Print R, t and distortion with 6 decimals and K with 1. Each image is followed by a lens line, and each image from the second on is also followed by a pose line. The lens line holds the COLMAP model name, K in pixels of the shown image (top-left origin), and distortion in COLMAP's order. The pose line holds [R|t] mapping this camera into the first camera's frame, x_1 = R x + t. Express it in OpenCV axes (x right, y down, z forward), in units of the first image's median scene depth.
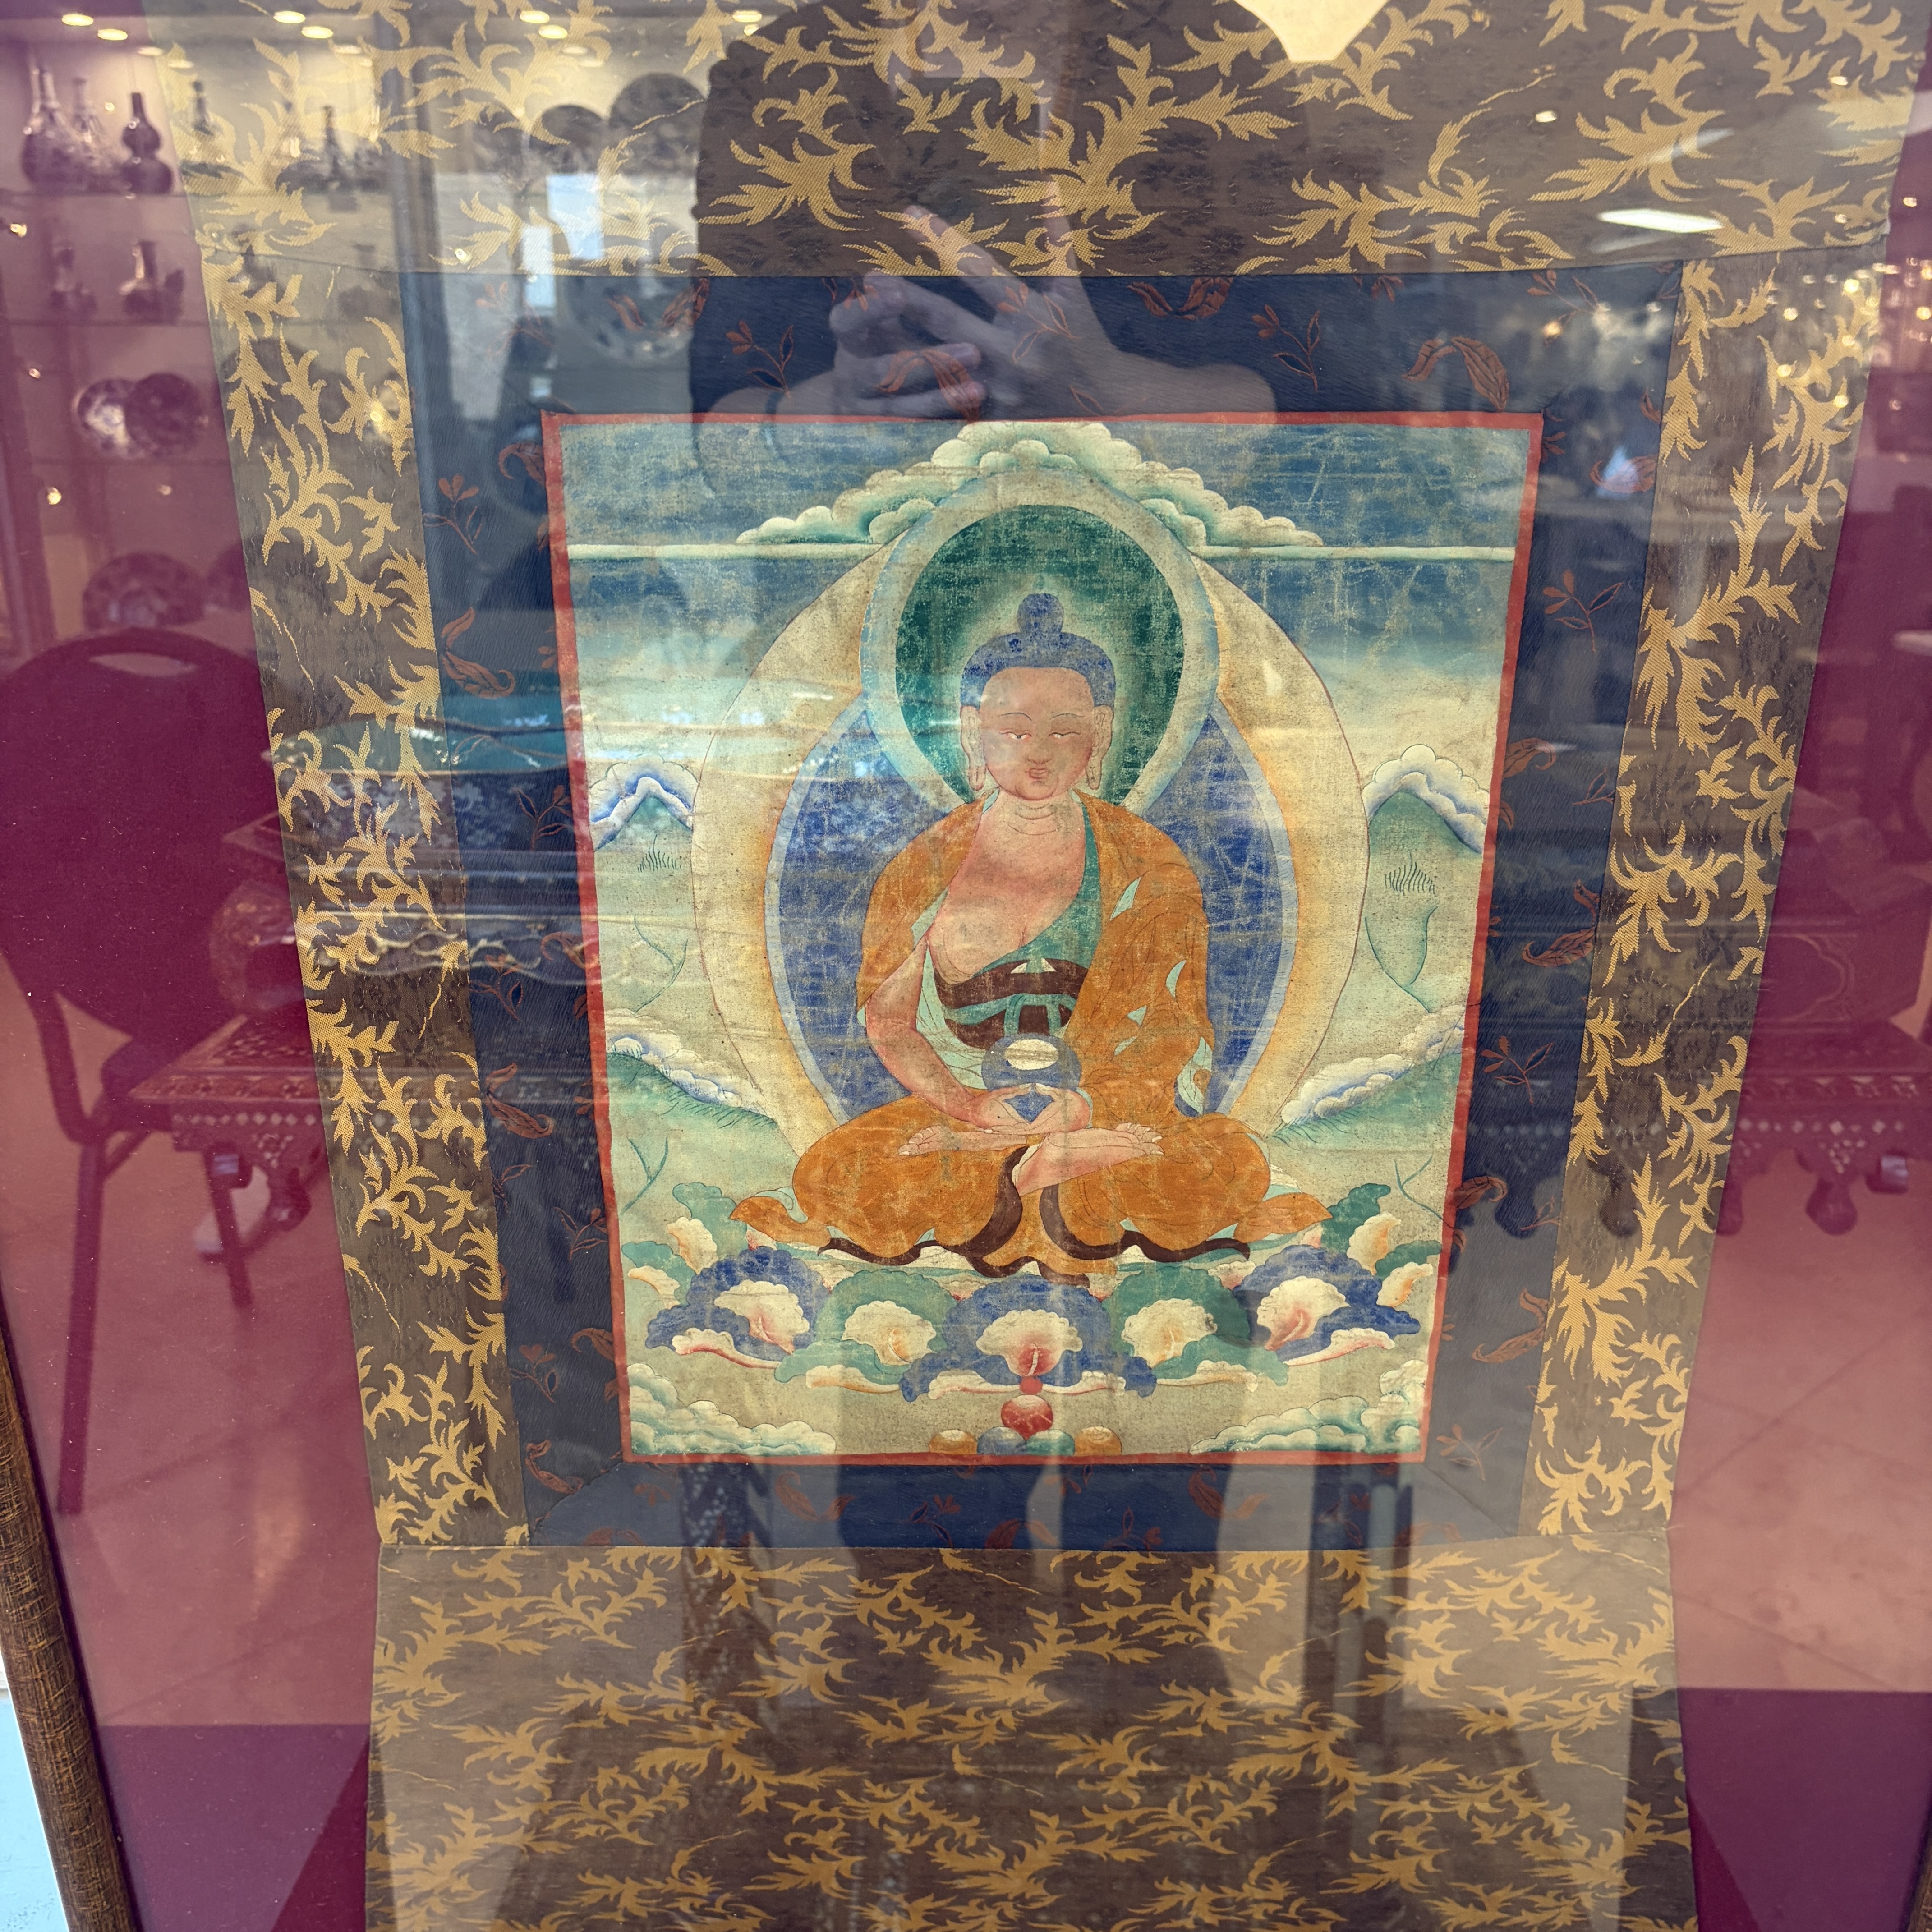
lens RADIAL K [[2047.8, 0, 971.0], [0, 2047.8, 1002.5], [0, 0, 1]] dist [0.009692, 0.000000]
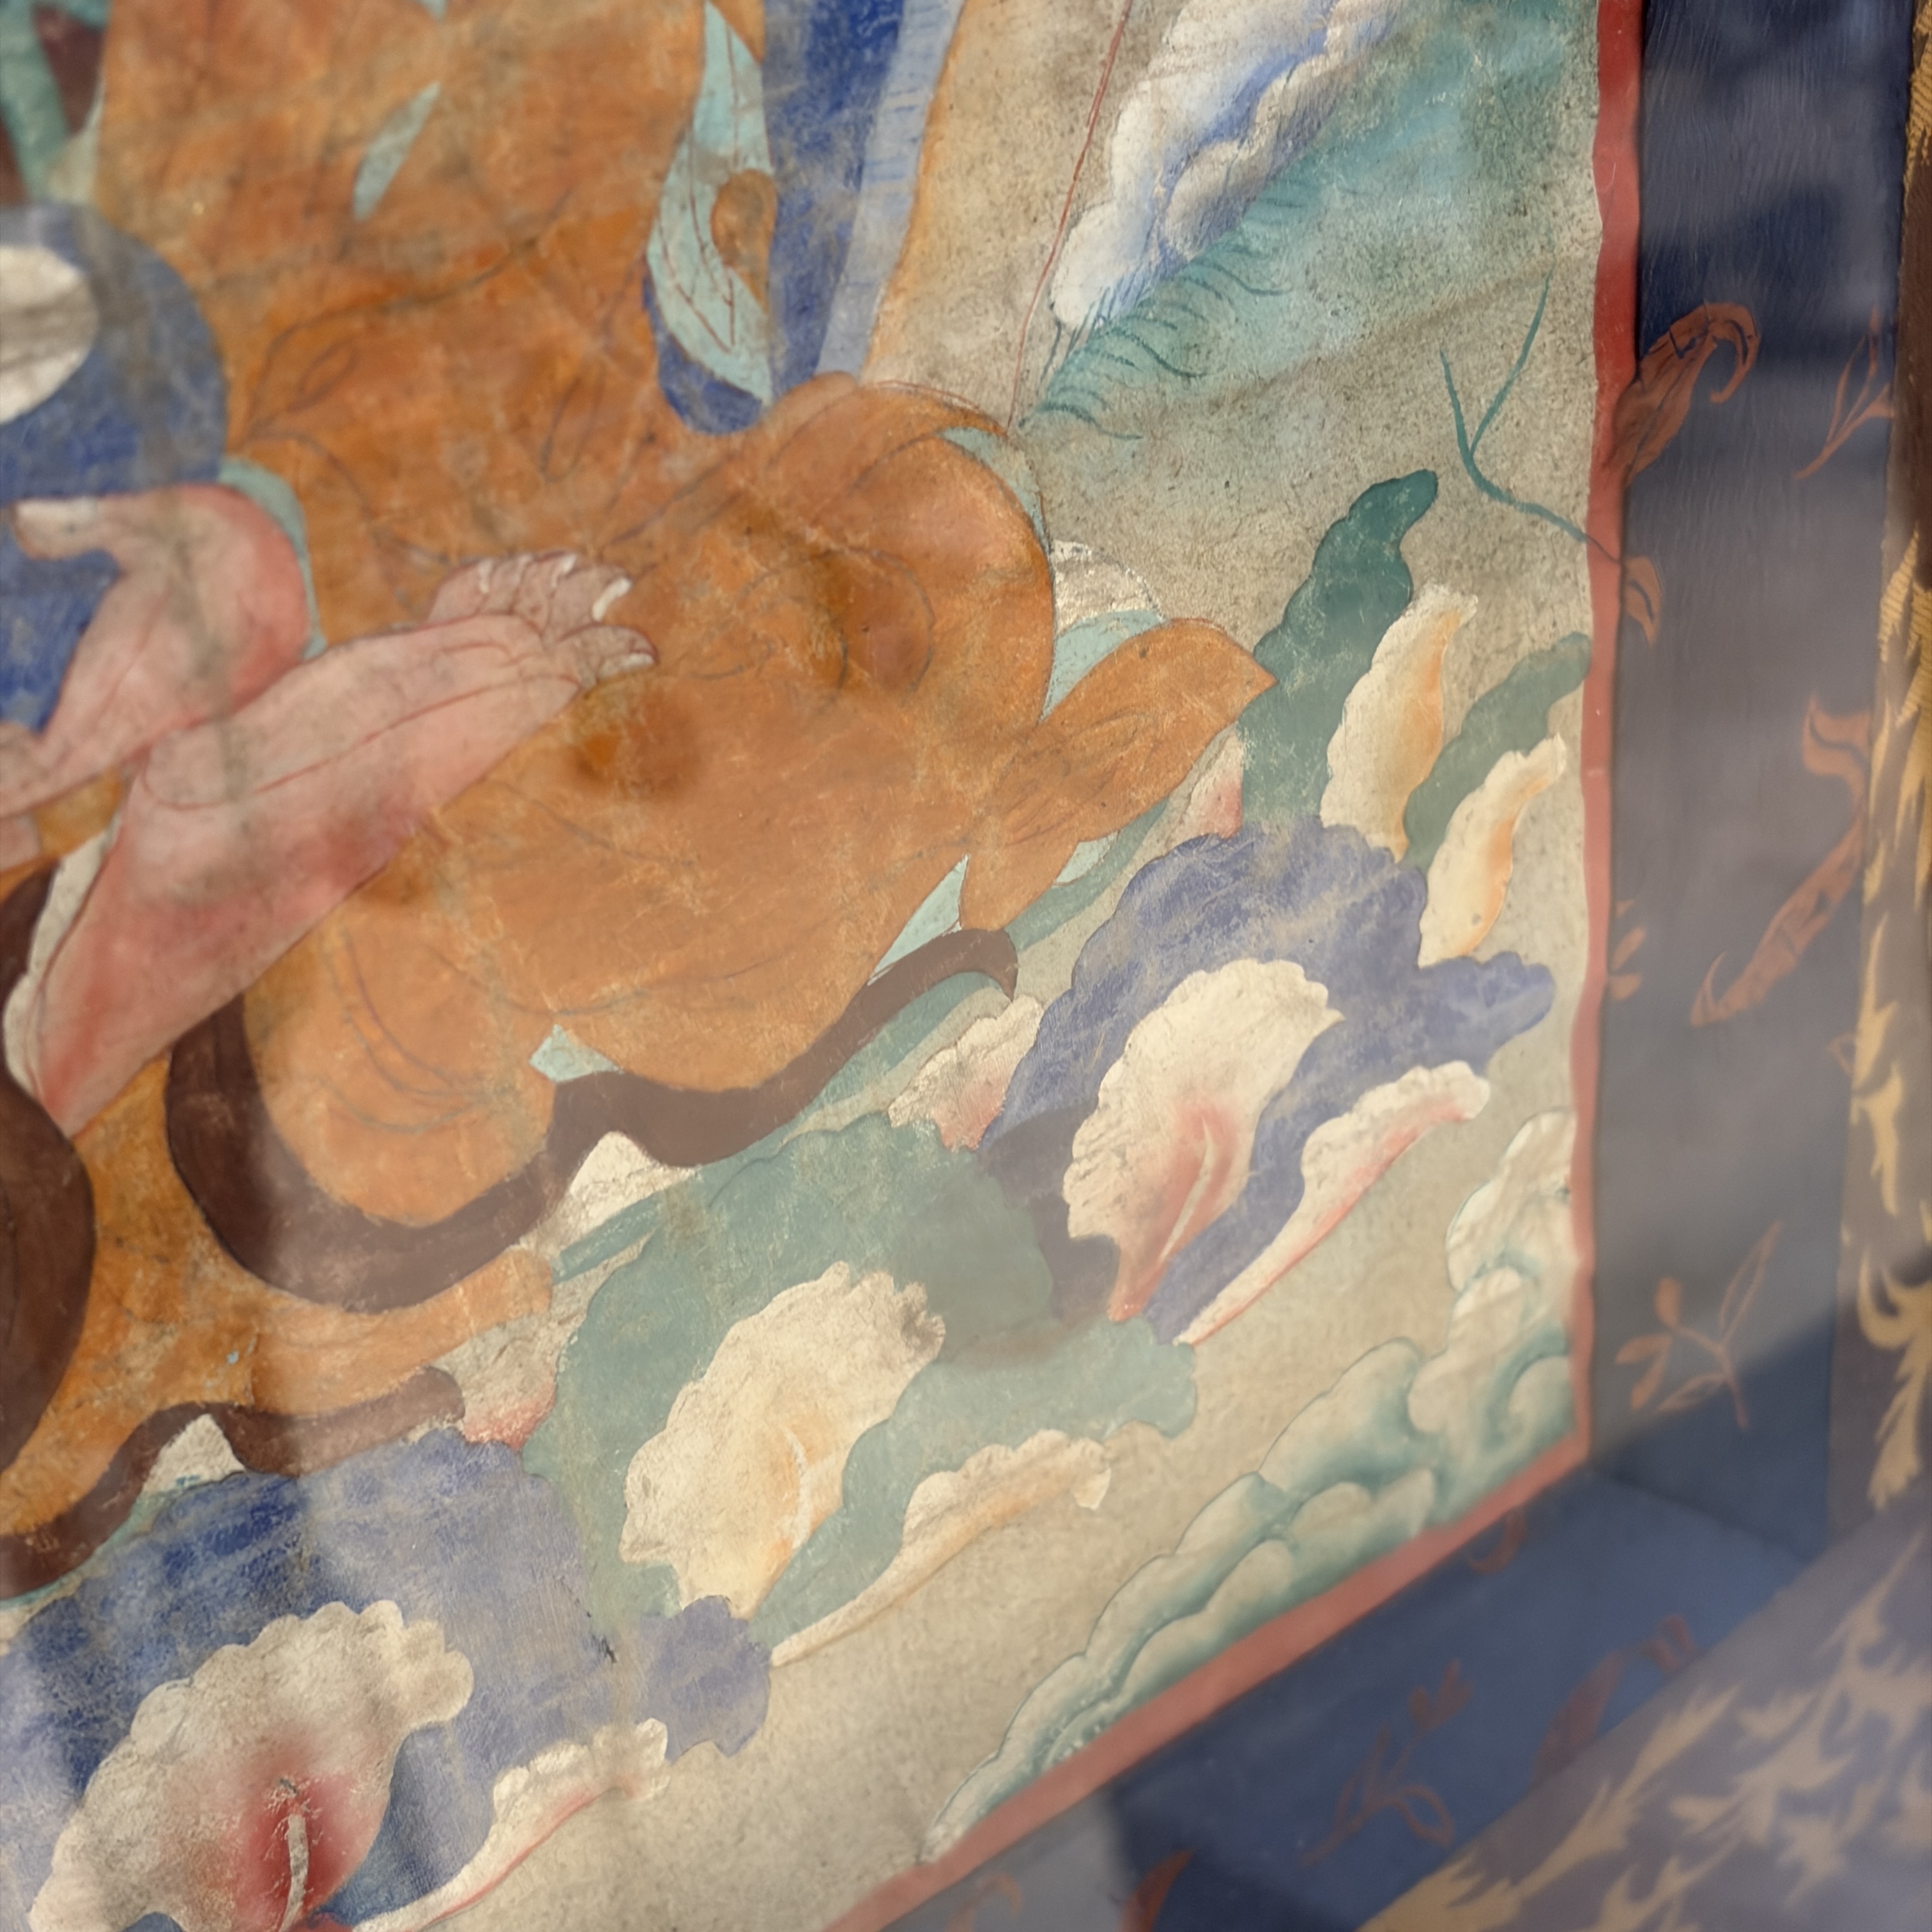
lens RADIAL K [[3936.0, 0, 967.3], [0, 3936.0, 961.0], [0, 0, 1]] dist [0.143048, 0.000000]
pose [[0.747770, -0.376465, 0.546913, -0.111717], [0.316366, 0.926221, 0.205006, 0.031479], [-0.583740, 0.019728, 0.811701, 0.671434]]
